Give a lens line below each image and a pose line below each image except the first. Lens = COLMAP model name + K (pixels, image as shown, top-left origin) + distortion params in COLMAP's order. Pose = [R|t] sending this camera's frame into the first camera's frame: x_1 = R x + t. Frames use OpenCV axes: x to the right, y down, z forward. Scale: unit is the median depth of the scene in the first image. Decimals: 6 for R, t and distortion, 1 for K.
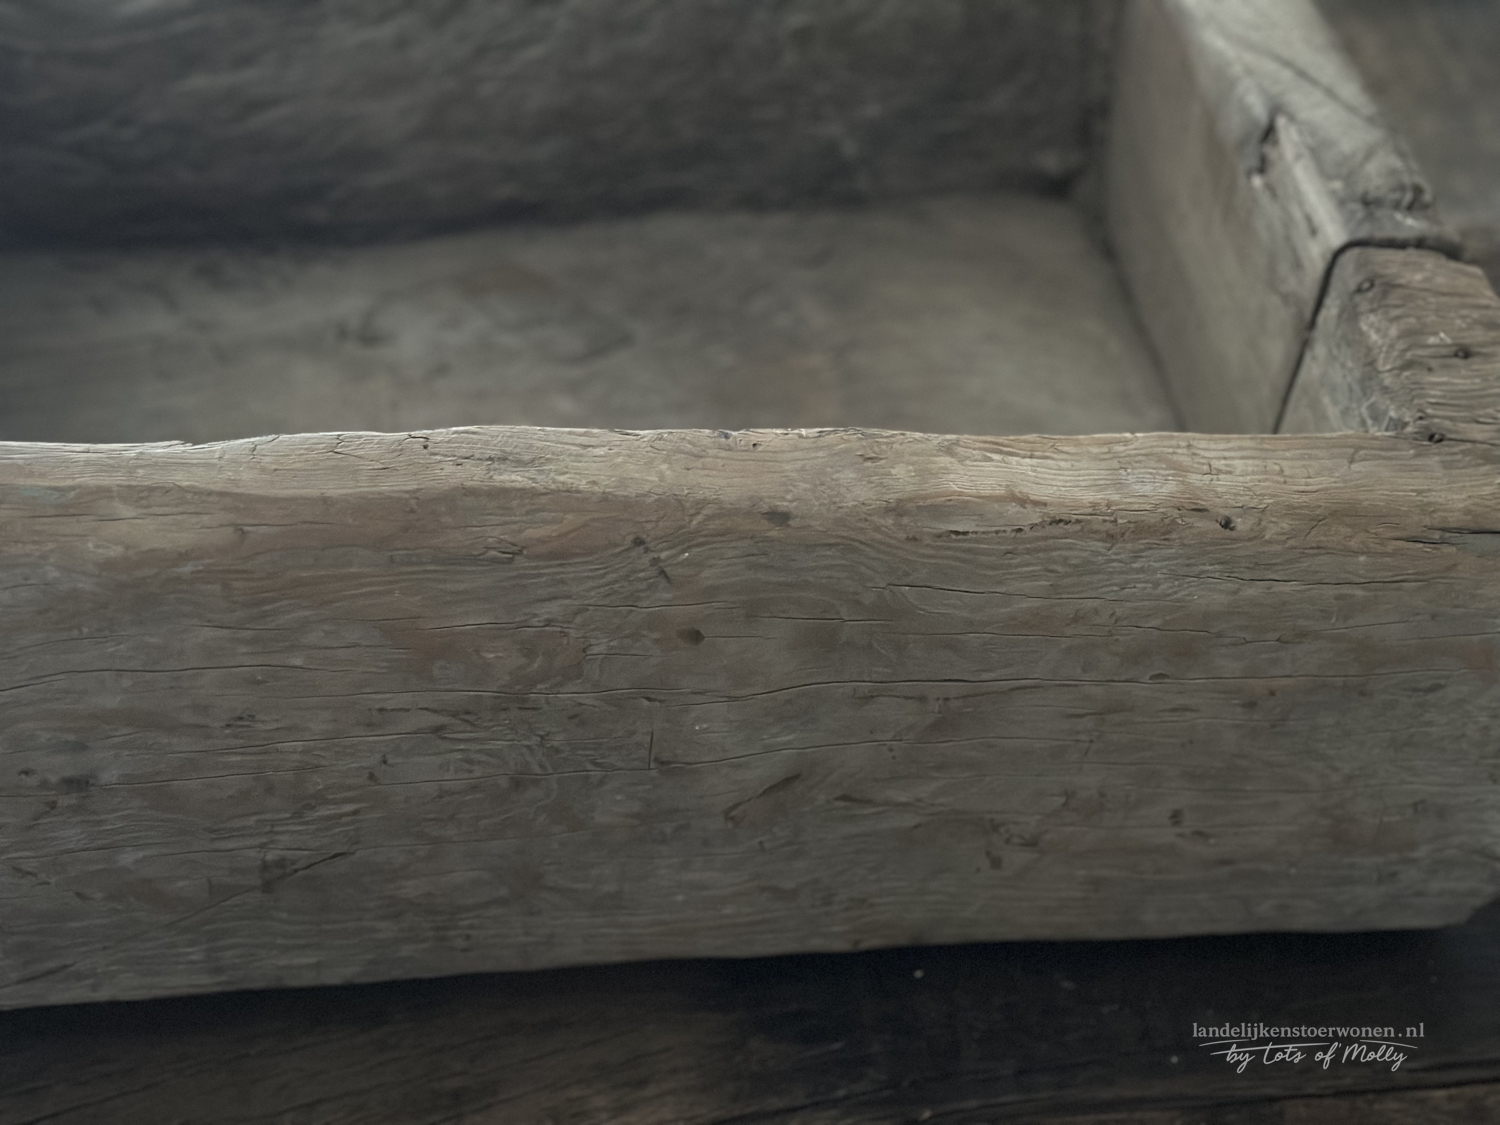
lens RADIAL K [[2220.3, 0, 750.0], [0, 2220.3, 609.3], [0, 0, 1]] dist [0.132565, 0.007771]
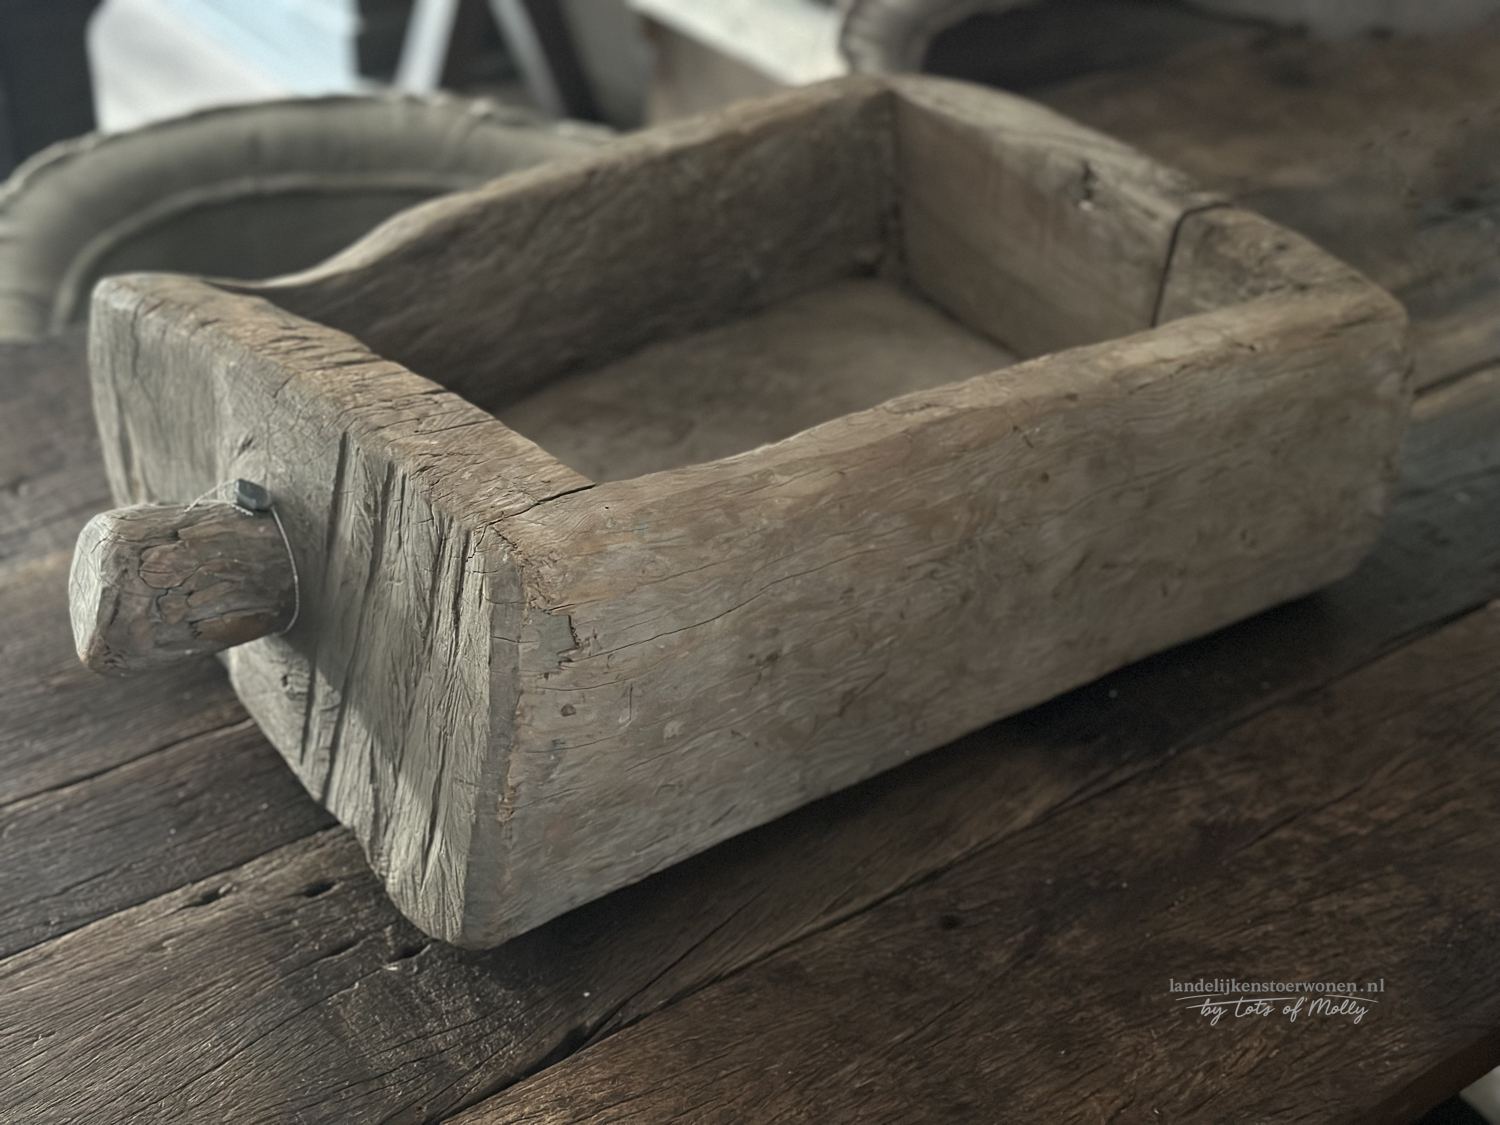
lens RADIAL K [[2335.3, 0, 747.7], [0, 2335.3, 641.5], [0, 0, 1]] dist [0.142203, -0.024287]
pose [[0.867073, -0.290175, 0.404948, -0.950286], [0.334889, 0.941296, -0.042556, 0.125448], [-0.368827, 0.172512, 0.913349, -0.536875]]
